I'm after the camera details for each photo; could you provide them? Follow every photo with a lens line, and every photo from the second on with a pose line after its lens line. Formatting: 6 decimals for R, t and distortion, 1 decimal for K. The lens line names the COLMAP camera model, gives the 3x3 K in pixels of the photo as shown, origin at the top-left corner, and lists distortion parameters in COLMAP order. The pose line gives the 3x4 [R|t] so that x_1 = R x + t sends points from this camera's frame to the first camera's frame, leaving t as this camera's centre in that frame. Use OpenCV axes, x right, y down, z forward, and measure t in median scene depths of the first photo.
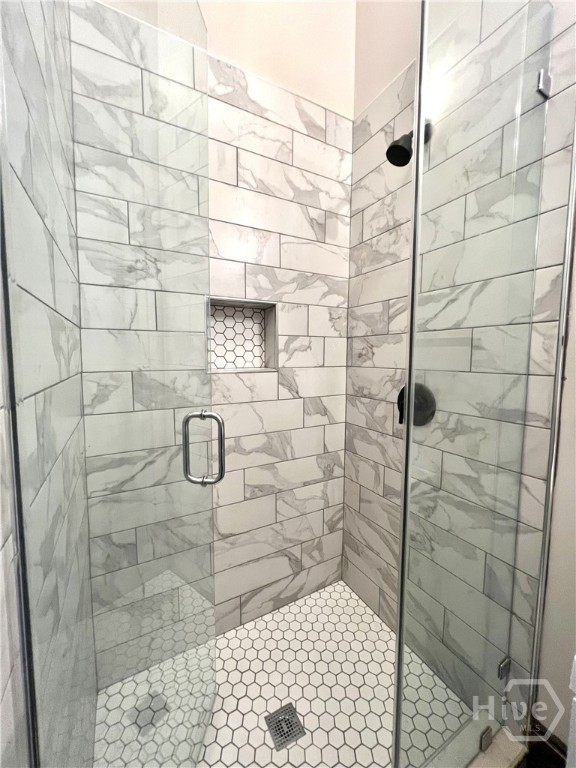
lens RADIAL K [[308.7, 0, 285.6], [0, 308.7, 384.0], [0, 0, 1]] dist [-0.002917, 0.000357]
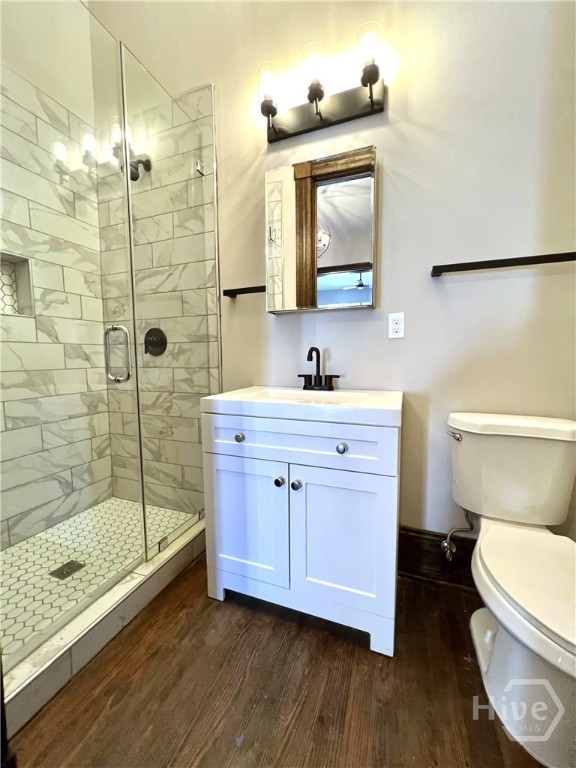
lens RADIAL K [[308.7, 0, 288.6], [0, 308.7, 384.2], [0, 0, 1]] dist [-0.002917, 0.000357]
pose [[0.761795, -0.062449, 0.644801, -0.063021], [0.066264, 0.997634, 0.018334, 0.256997], [-0.644420, 0.028760, 0.764130, -0.510956]]
